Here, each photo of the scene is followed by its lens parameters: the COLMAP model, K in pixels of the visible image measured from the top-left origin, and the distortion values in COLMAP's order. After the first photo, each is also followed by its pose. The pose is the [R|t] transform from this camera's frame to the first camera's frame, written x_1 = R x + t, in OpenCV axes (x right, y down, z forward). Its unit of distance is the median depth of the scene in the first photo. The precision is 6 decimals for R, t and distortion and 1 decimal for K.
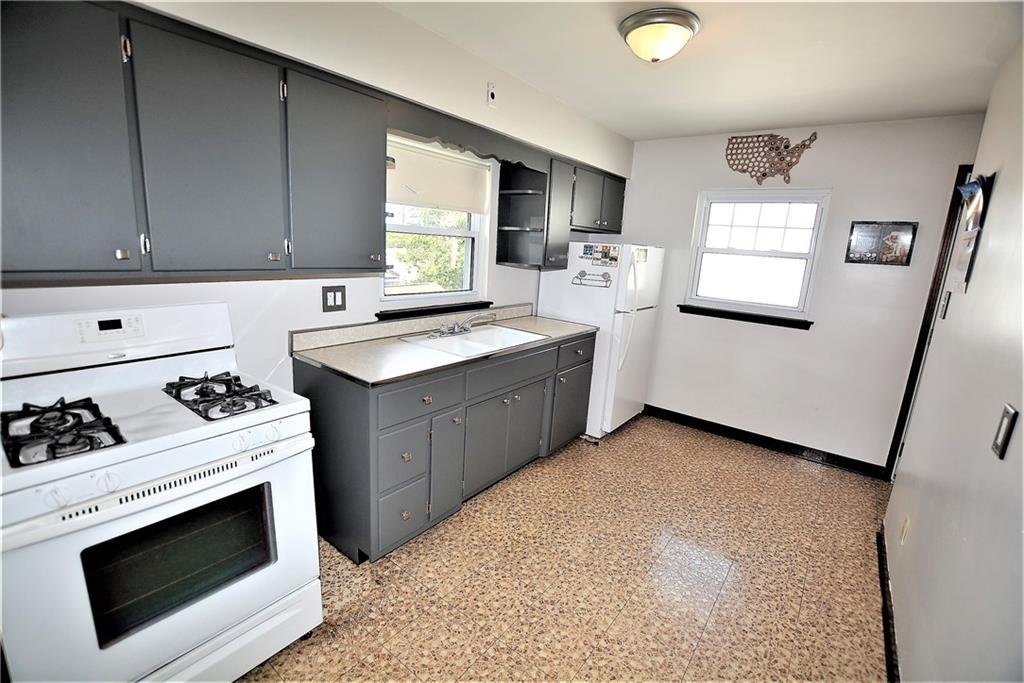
lens RADIAL K [[451.5, 0, 513.2], [0, 451.5, 342.4], [0, 0, 1]] dist [-0.024568, 0.000359]
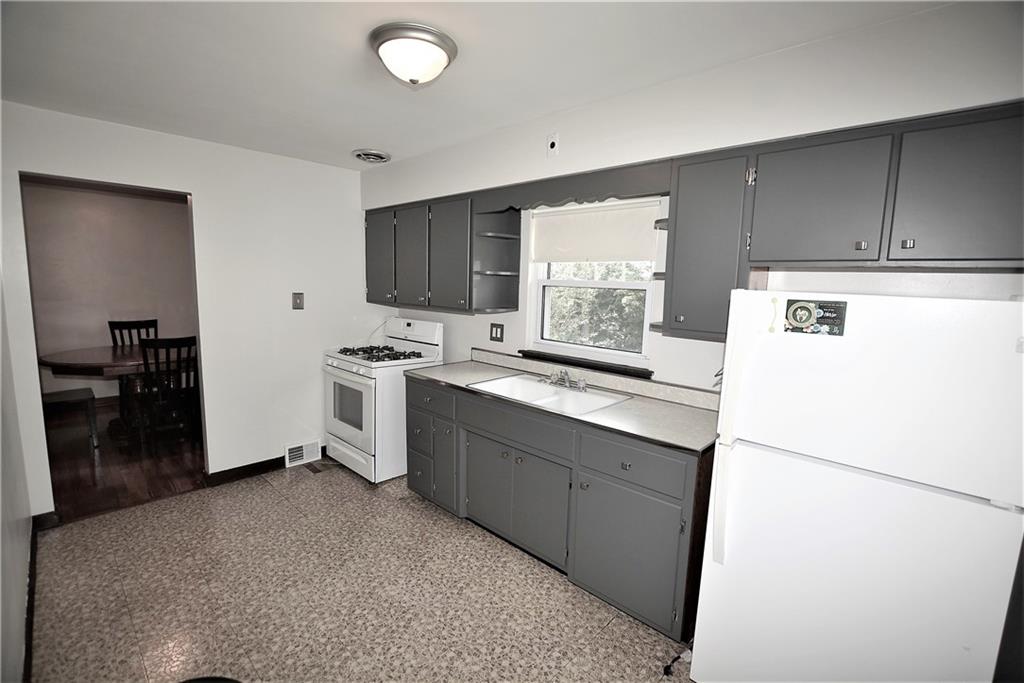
lens RADIAL K [[451.5, 0, 513.2], [0, 451.5, 342.4], [0, 0, 1]] dist [-0.024568, 0.000359]
pose [[-0.106258, 0.070708, -0.991821, 0.821222], [-0.247049, 0.964314, 0.095214, -0.172626], [0.963159, 0.255145, -0.084998, 0.936894]]
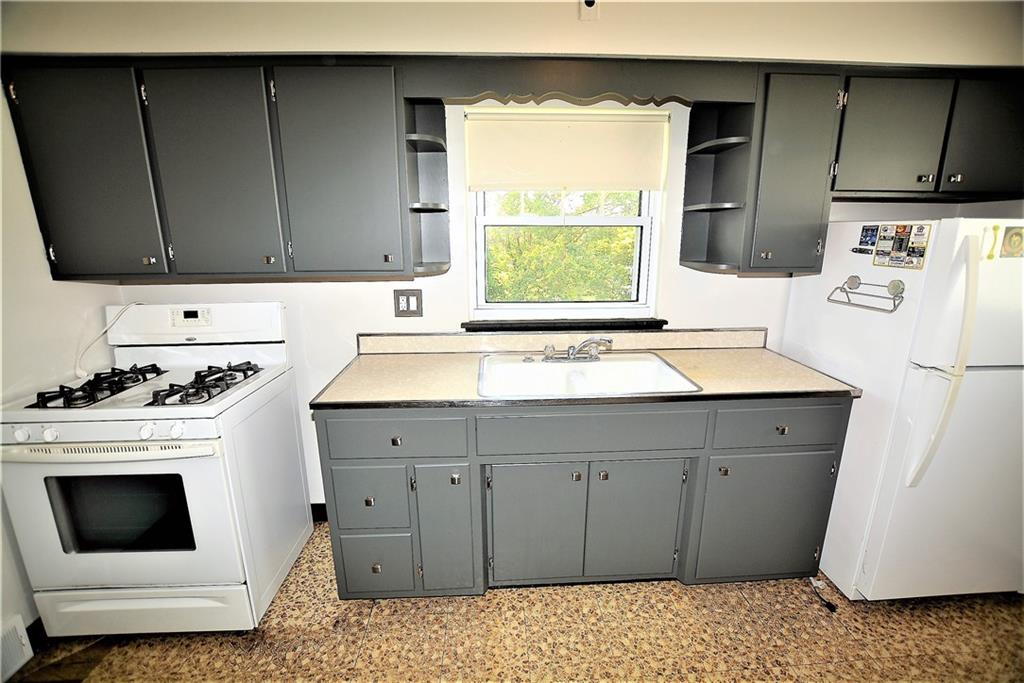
lens RADIAL K [[443.3, 0, 508.2], [0, 443.3, 344.1], [0, 0, 1]] dist [-0.023565, 0.000623]
pose [[0.641346, 0.127889, -0.756518, 0.344649], [-0.123383, 0.990369, 0.062822, -0.076729], [0.757266, 0.053051, 0.650949, 0.449273]]
